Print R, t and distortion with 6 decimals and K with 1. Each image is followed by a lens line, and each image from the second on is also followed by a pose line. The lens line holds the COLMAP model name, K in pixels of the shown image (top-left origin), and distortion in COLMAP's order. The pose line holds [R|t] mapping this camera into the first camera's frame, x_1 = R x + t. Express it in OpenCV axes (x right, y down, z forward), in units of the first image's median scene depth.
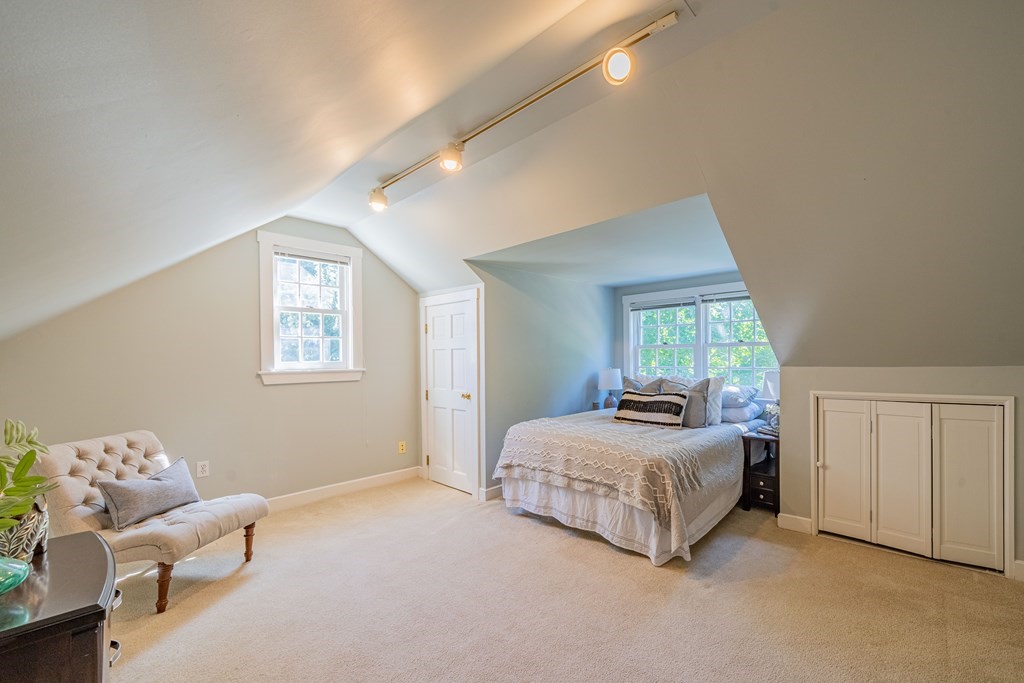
lens RADIAL K [[426.8, 0, 572.4], [0, 426.8, 360.3], [0, 0, 1]] dist [-0.000150, -0.000235]
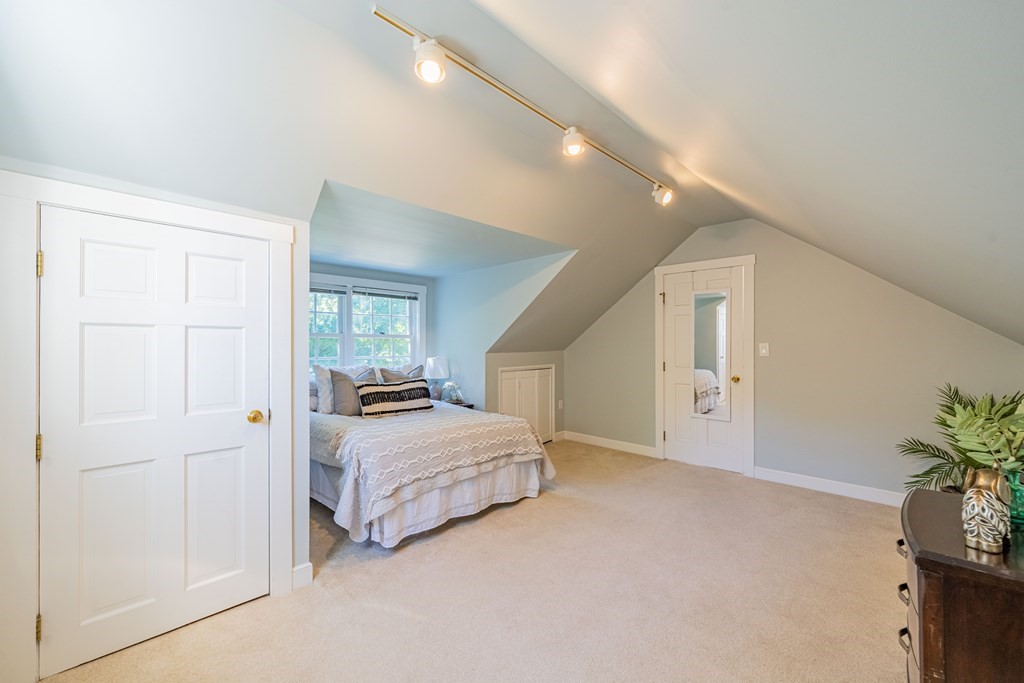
lens RADIAL K [[407.4, 0, 512.0], [0, 407.4, 341.5], [0, 0, 1]] dist [-0.000674, -0.000175]
pose [[0.066475, 0.019353, 0.997600, -0.915637], [0.006771, 0.999780, -0.019847, 0.002097], [-0.997765, 0.008074, 0.066329, 0.798651]]
